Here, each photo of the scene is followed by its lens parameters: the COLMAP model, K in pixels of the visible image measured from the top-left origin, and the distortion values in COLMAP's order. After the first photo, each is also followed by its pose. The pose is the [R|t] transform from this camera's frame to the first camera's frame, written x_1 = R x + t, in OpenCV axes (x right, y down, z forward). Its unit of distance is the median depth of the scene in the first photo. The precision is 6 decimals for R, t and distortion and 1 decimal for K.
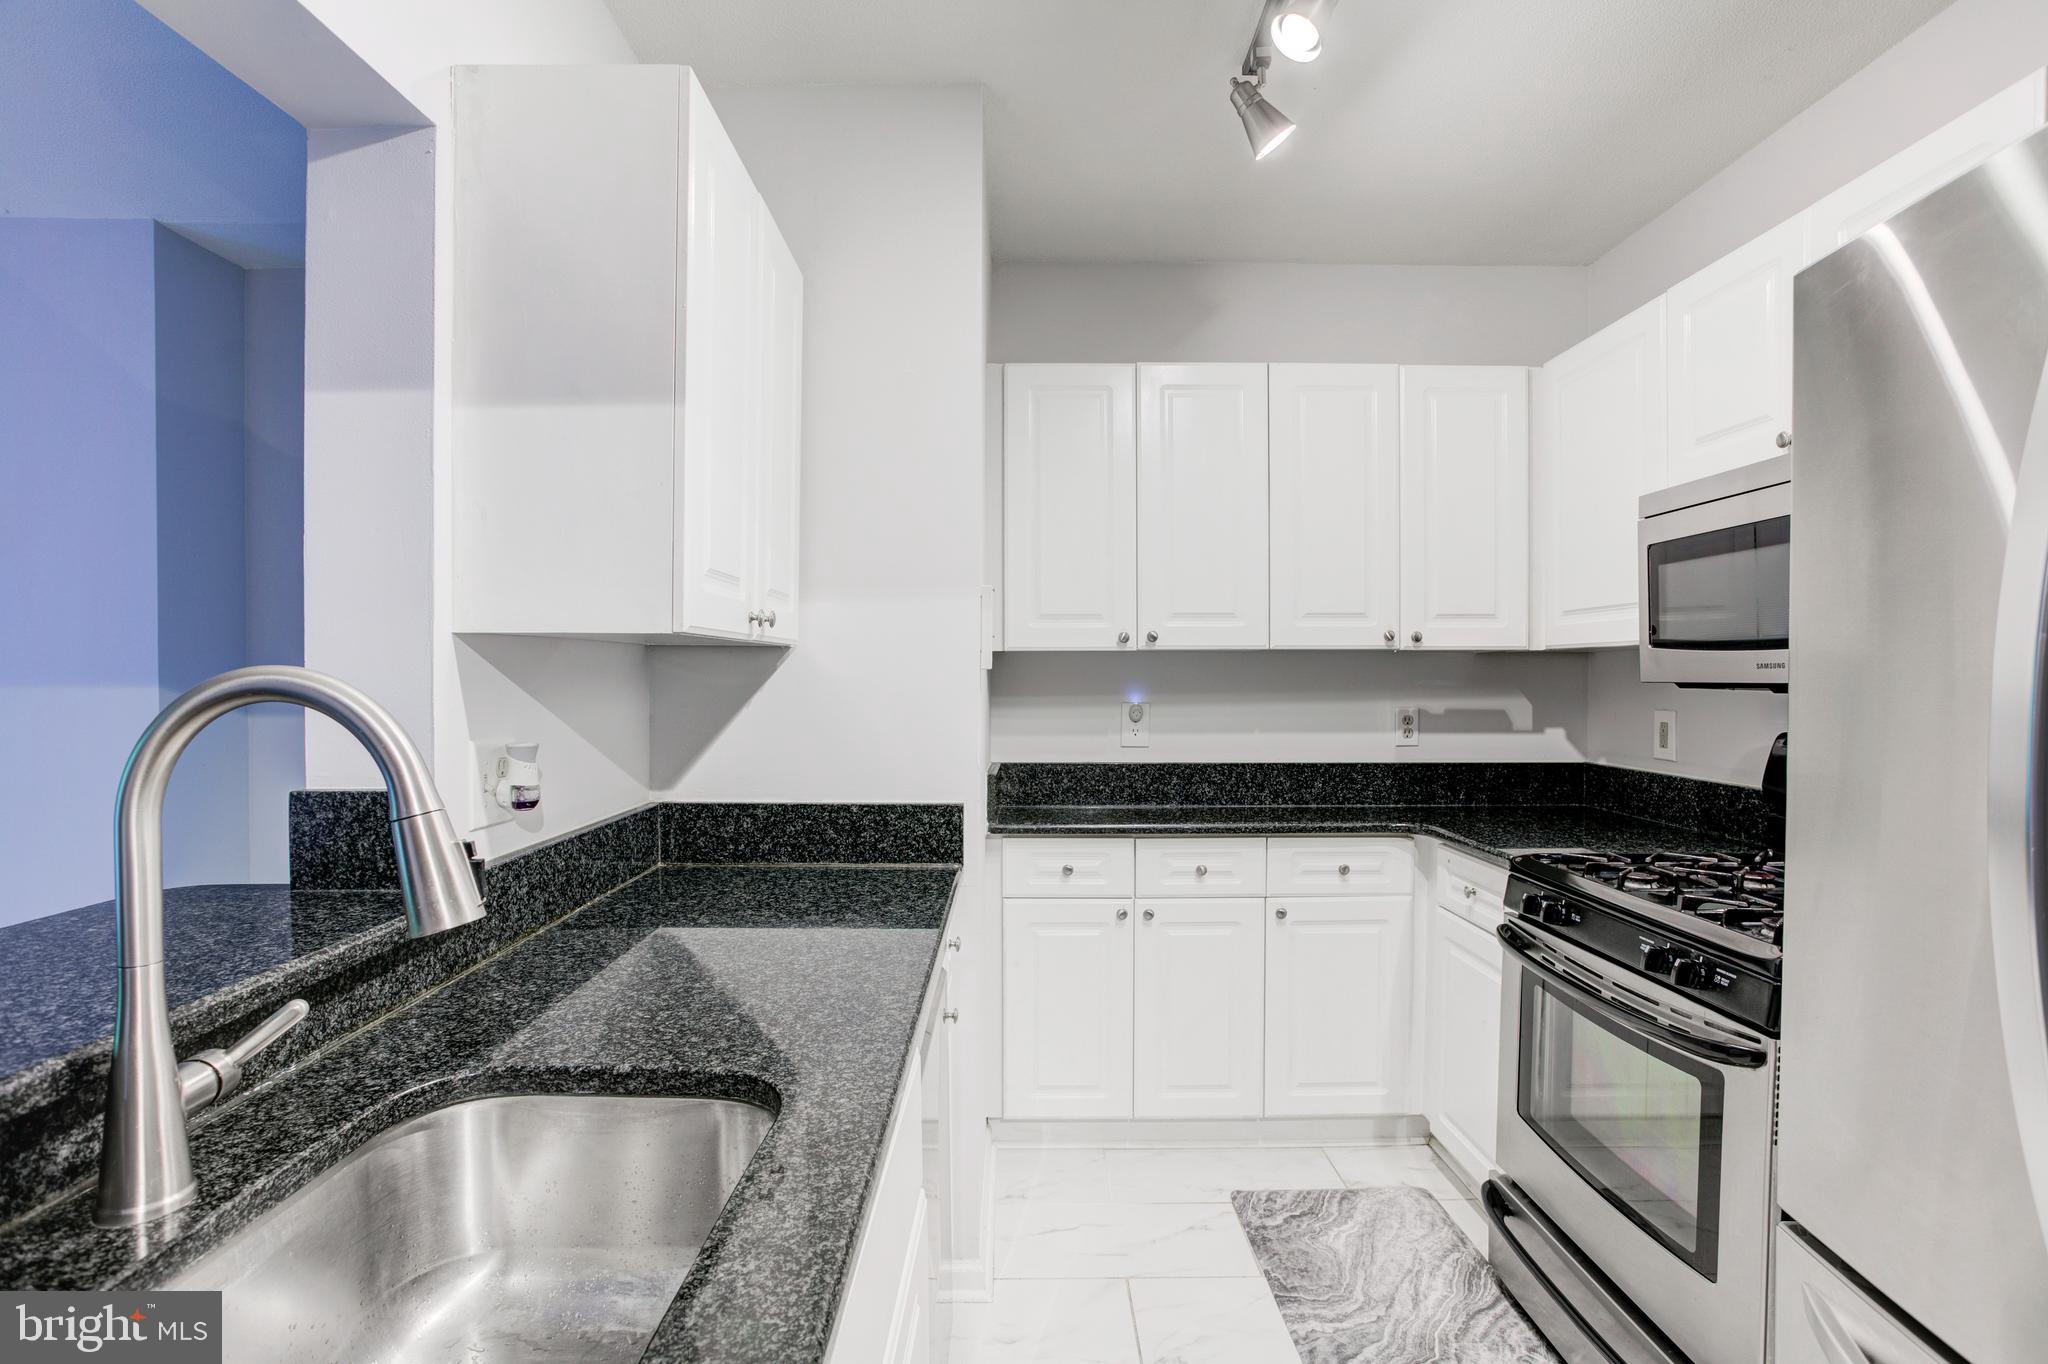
lens RADIAL K [[994.9, 0, 1031.8], [0, 994.9, 689.9], [0, 0, 1]] dist [-0.050052, 0.023061]
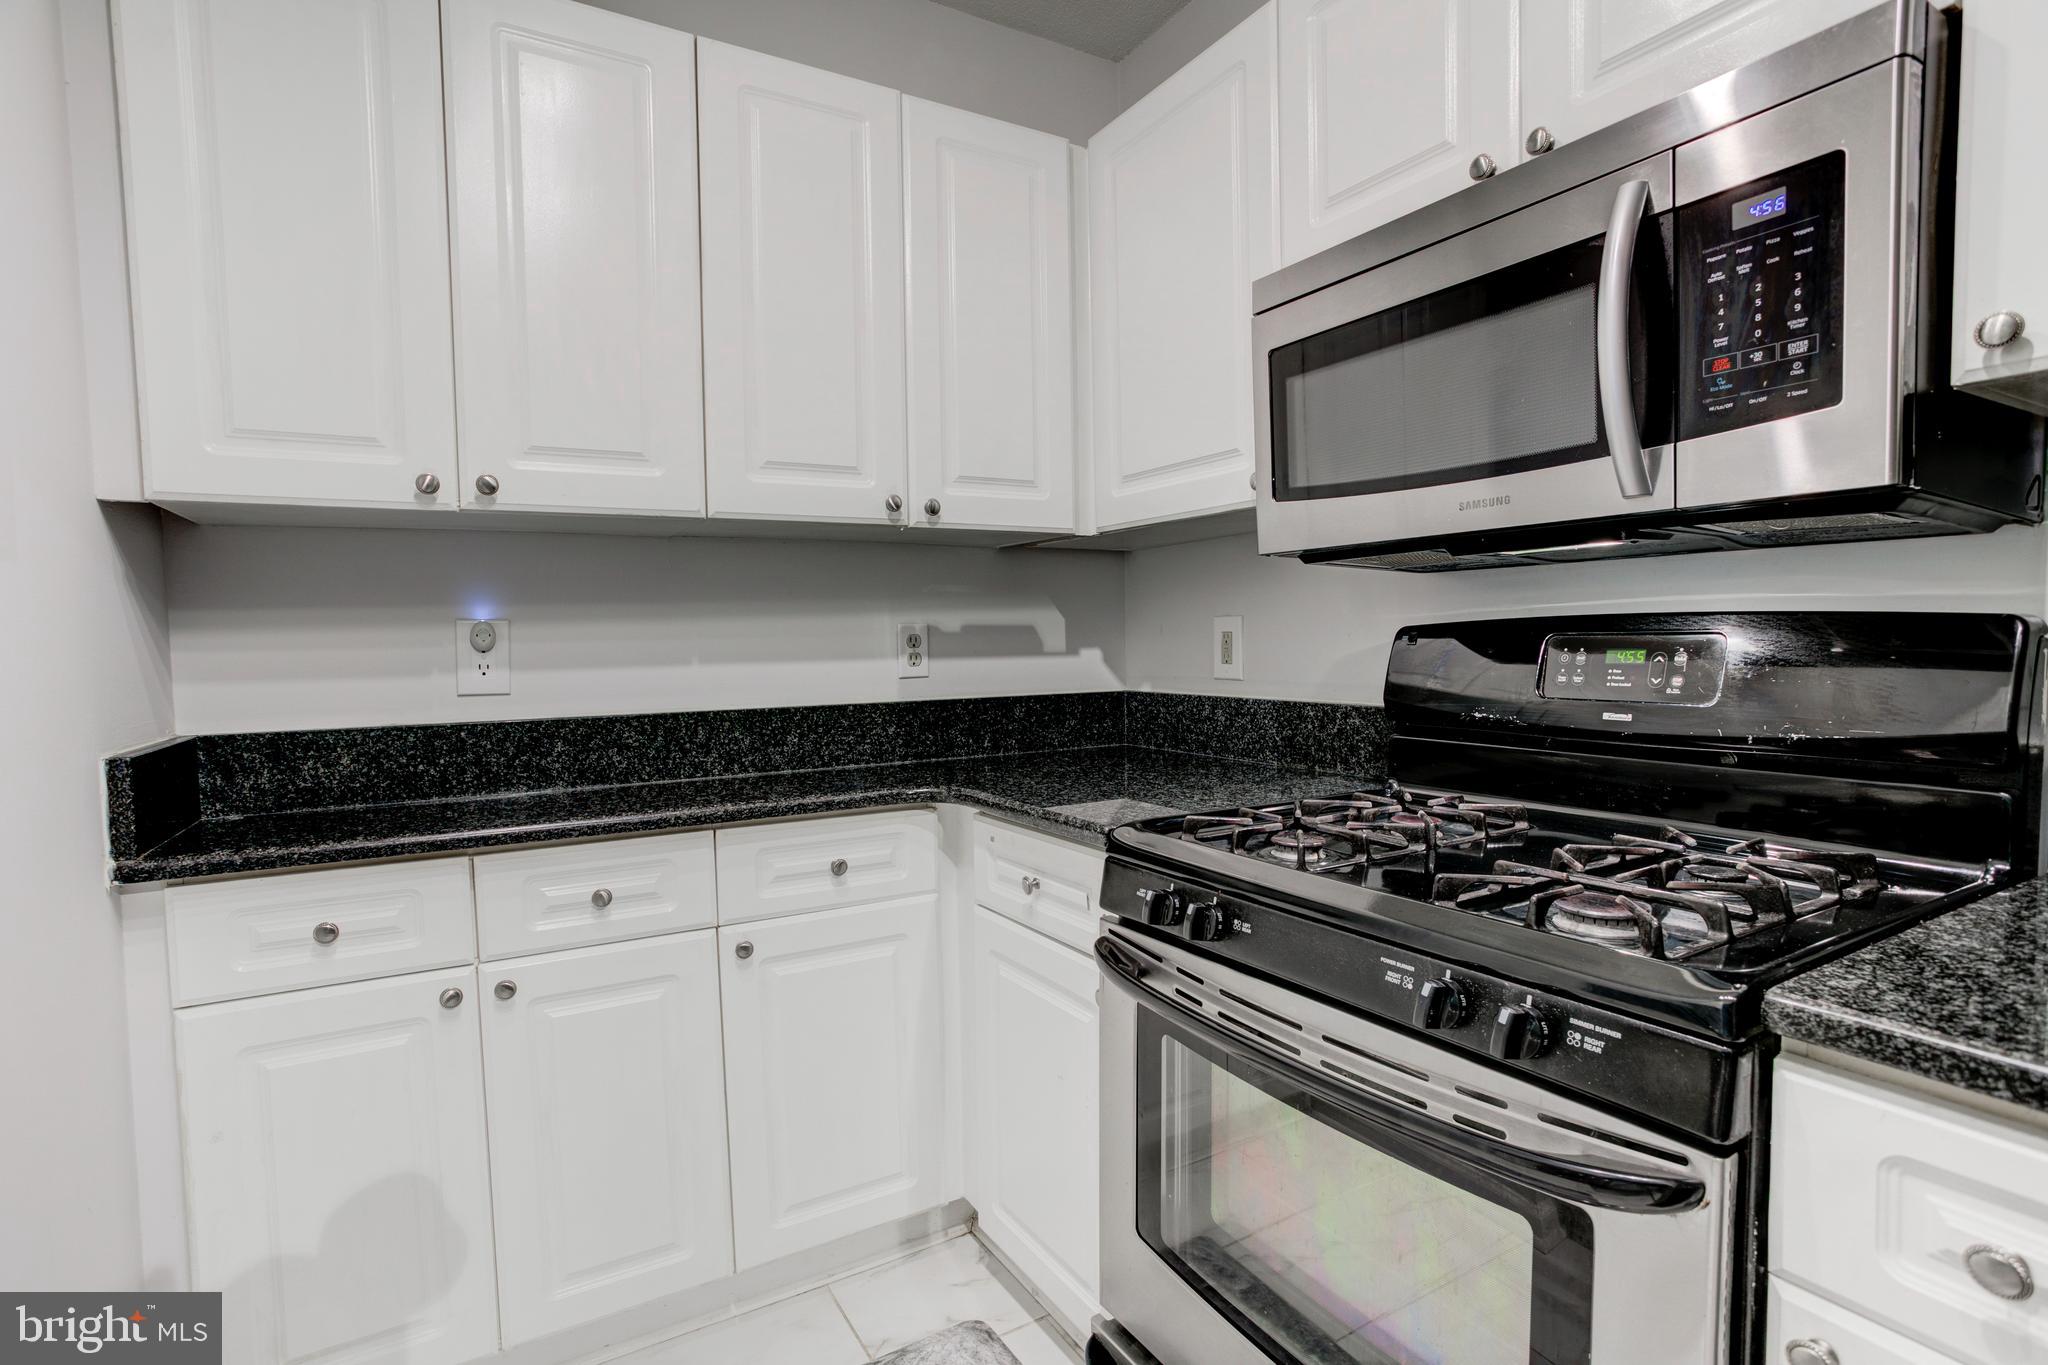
lens RADIAL K [[994.9, 0, 1018.0], [0, 994.9, 693.9], [0, 0, 1]] dist [-0.050052, 0.023061]
pose [[0.869971, -0.042742, 0.491246, 0.105329], [0.024377, 0.998746, 0.043729, 0.044233], [-0.492499, -0.026068, 0.869922, 0.386591]]
